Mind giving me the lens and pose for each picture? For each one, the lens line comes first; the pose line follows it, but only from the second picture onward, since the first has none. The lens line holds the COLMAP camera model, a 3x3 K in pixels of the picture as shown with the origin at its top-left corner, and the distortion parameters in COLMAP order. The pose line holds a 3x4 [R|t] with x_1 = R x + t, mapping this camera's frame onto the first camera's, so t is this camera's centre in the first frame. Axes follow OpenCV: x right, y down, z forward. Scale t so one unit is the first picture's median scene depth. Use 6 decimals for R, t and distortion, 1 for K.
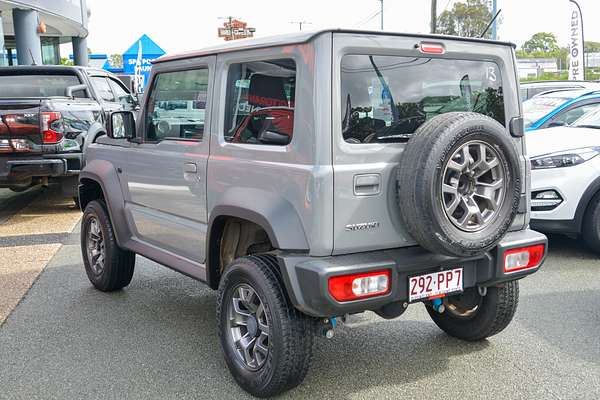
lens RADIAL K [[660.5, 0, 300.2], [0, 660.5, 199.6], [0, 0, 1]] dist [0.018359, 0.000000]
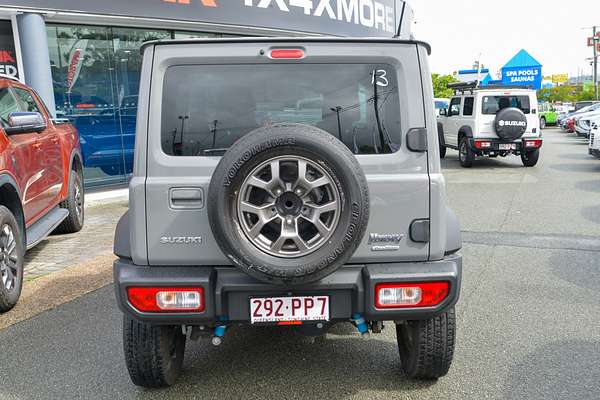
lens RADIAL K [[556.1, 0, 299.4], [0, 556.1, 201.4], [0, 0, 1]] dist [0.004883, 0.000000]
pose [[0.862002, 0.063974, -0.502852, 0.654950], [-0.055490, 0.997951, 0.031839, -0.052795], [0.503859, 0.000458, 0.863786, 0.366287]]
